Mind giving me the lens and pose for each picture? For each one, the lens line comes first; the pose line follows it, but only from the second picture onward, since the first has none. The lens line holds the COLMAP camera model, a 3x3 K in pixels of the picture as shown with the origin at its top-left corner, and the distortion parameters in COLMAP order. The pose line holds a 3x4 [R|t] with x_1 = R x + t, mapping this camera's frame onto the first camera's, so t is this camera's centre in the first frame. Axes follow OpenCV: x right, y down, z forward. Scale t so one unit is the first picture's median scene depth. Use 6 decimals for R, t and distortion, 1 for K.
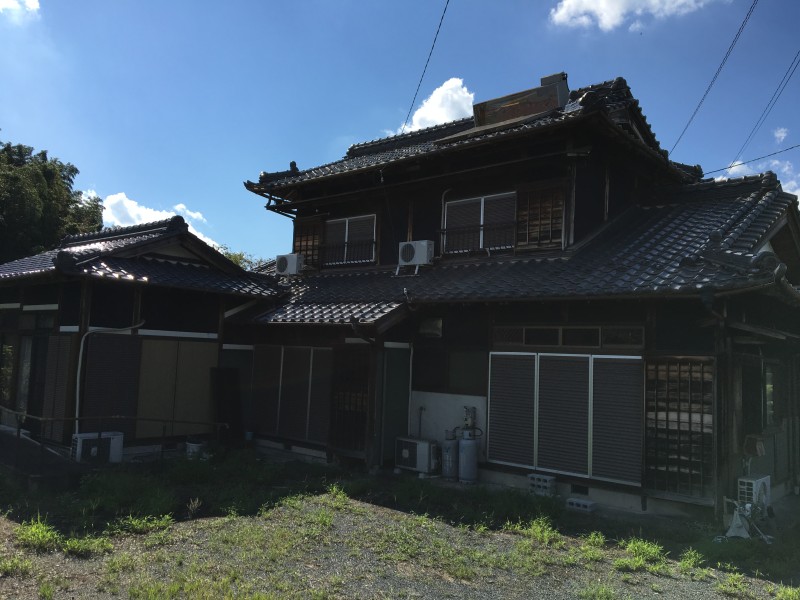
lens RADIAL K [[671.5, 0, 396.5], [0, 671.5, 296.4], [0, 0, 1]] dist [0.057420, -0.050466]
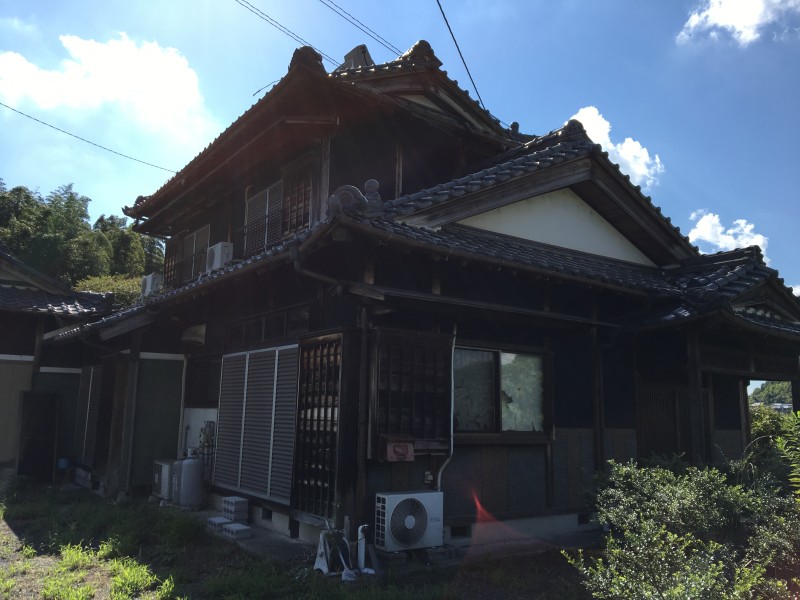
lens RADIAL K [[671.5, 0, 399.7], [0, 671.5, 303.8], [0, 0, 1]] dist [0.057420, -0.050466]
pose [[0.970609, -0.058910, -0.233342, 0.558635], [0.041509, 0.996026, -0.078800, 0.093259], [0.237057, 0.066799, 0.969197, 0.212236]]
